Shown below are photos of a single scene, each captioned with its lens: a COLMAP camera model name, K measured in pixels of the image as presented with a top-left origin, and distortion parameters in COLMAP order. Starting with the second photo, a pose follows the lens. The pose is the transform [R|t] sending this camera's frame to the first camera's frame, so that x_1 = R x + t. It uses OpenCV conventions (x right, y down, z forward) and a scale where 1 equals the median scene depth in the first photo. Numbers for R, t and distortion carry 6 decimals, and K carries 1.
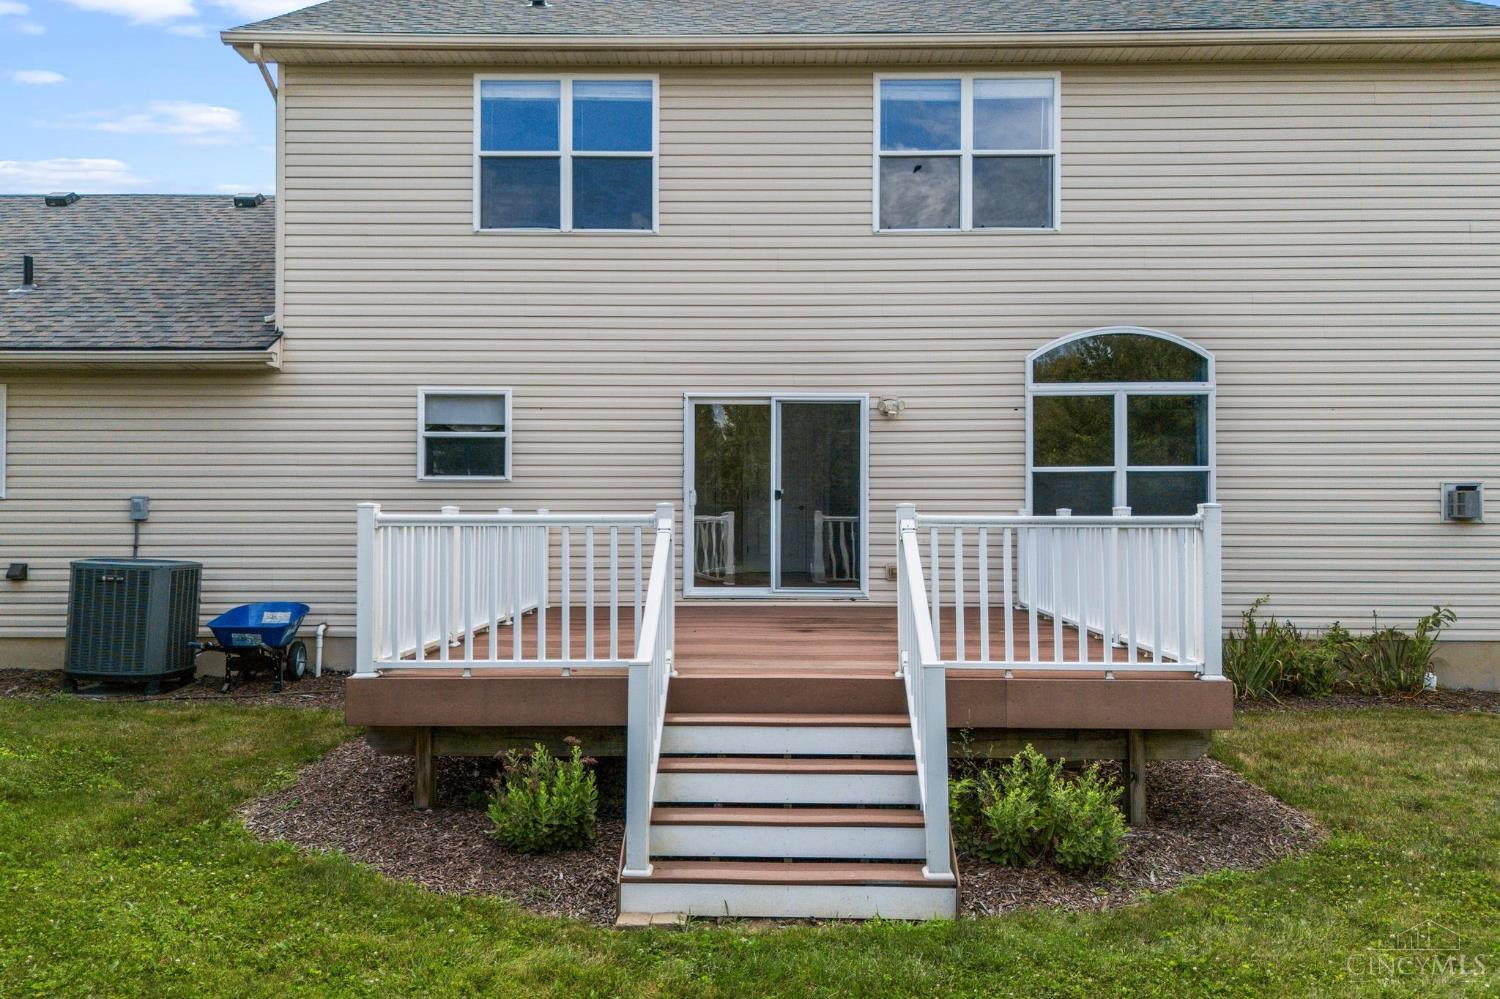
lens RADIAL K [[1120.9, 0, 748.4], [0, 1120.9, 509.1], [0, 0, 1]] dist [0.087303, -0.101741]
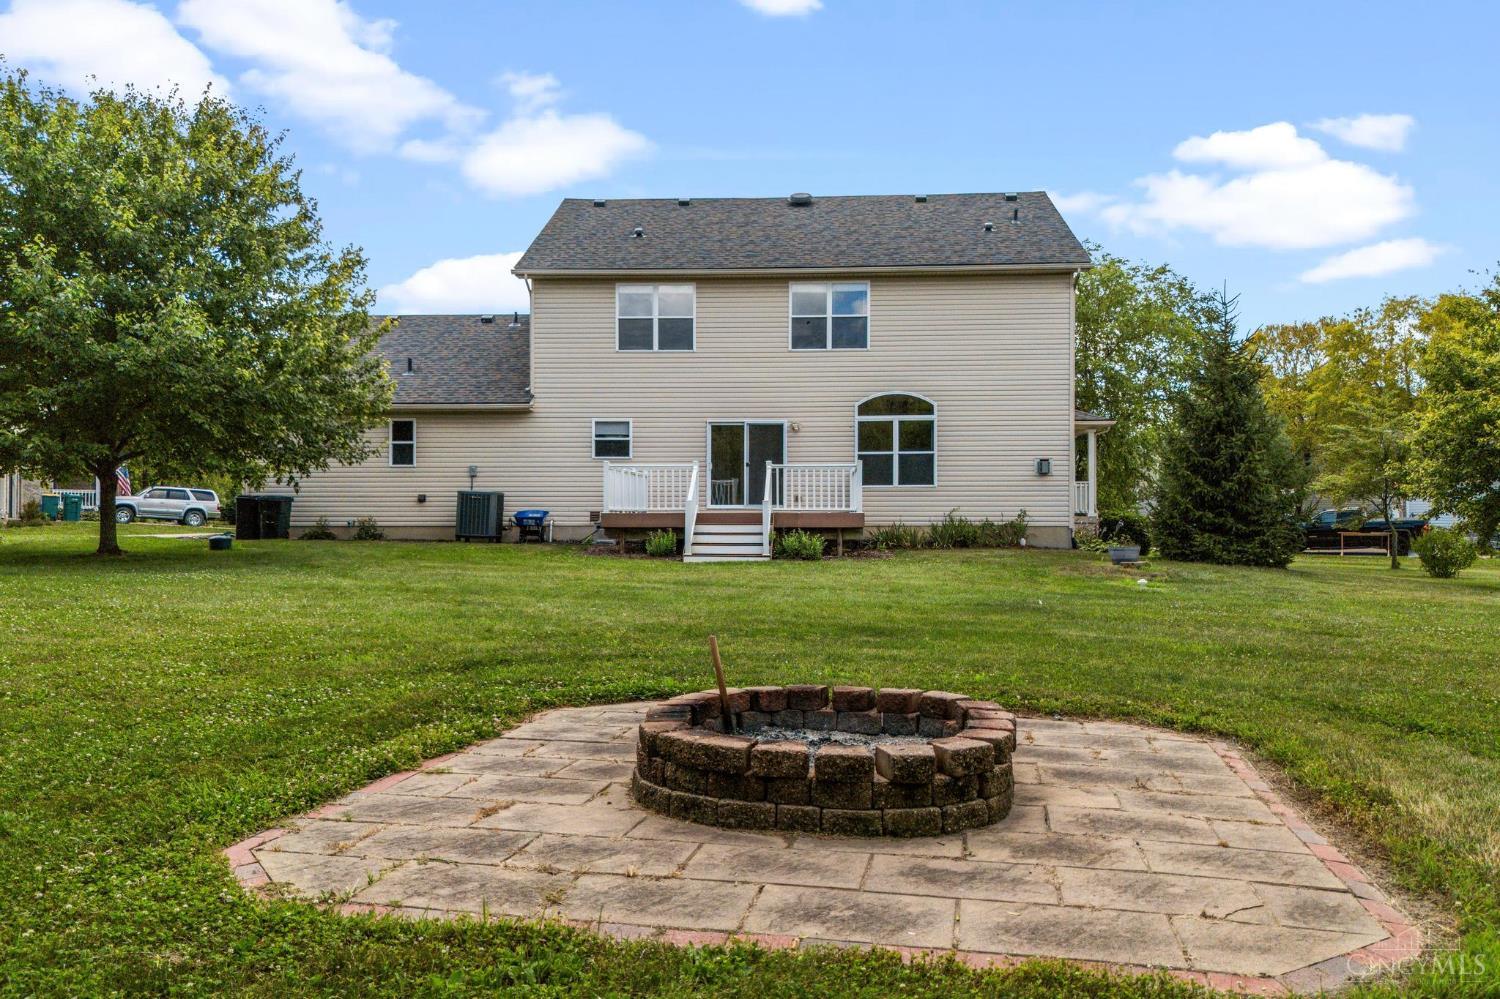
lens RADIAL K [[1120.9, 0, 748.4], [0, 1120.9, 509.1], [0, 0, 1]] dist [0.087303, -0.101741]
pose [[0.999196, -0.001416, -0.040066, 0.120967], [0.001568, 0.999992, 0.003756, 0.070461], [0.040060, -0.003816, 0.999190, -1.301644]]
